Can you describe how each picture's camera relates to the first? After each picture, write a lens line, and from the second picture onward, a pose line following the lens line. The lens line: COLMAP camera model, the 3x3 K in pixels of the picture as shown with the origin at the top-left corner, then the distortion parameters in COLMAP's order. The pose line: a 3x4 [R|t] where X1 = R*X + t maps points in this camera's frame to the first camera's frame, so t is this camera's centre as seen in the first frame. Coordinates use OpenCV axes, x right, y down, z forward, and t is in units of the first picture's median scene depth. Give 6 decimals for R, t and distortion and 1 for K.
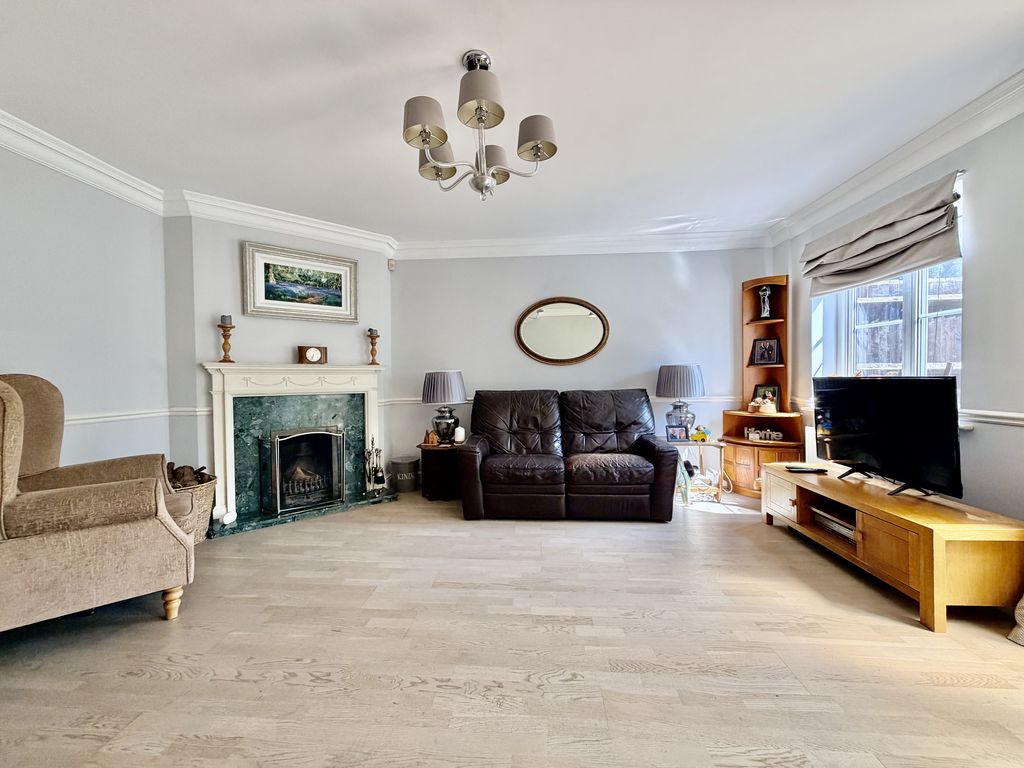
lens RADIAL K [[409.5, 0, 510.0], [0, 409.5, 385.8], [0, 0, 1]] dist [0.001014, -0.000162]
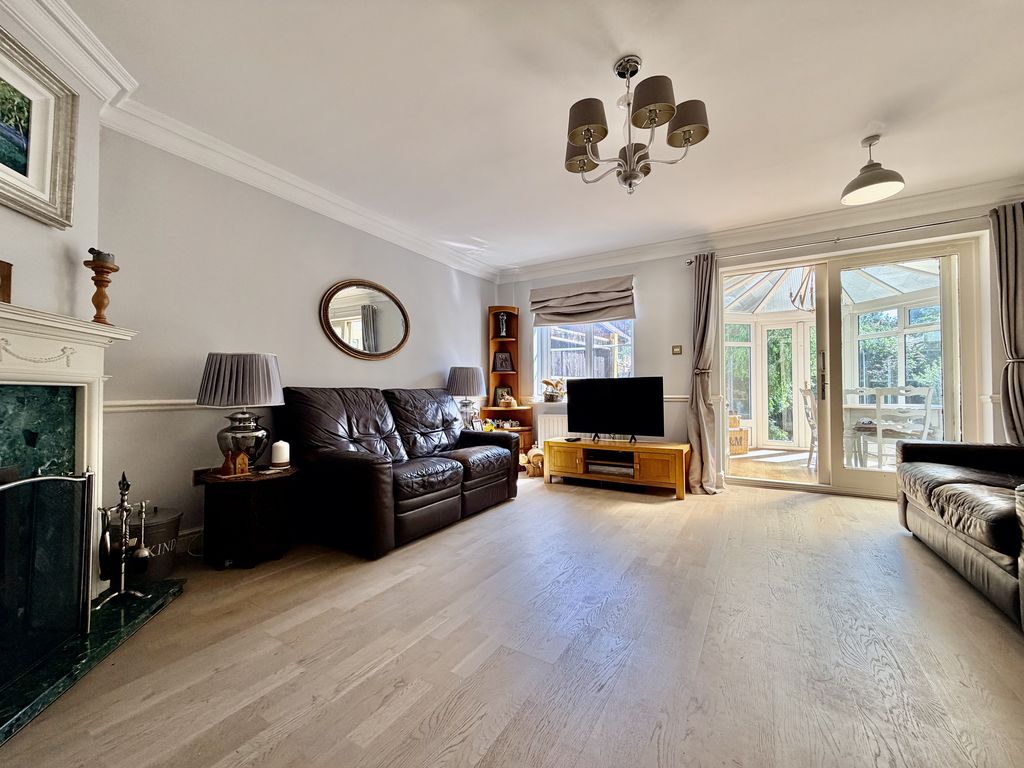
lens RADIAL K [[409.5, 0, 509.7], [0, 409.5, 383.1], [0, 0, 1]] dist [0.001014, -0.000162]
pose [[0.460589, 0.029876, 0.887111, -0.549925], [0.016056, 0.998989, -0.041980, 0.042587], [-0.887468, 0.033579, 0.459644, 0.379278]]
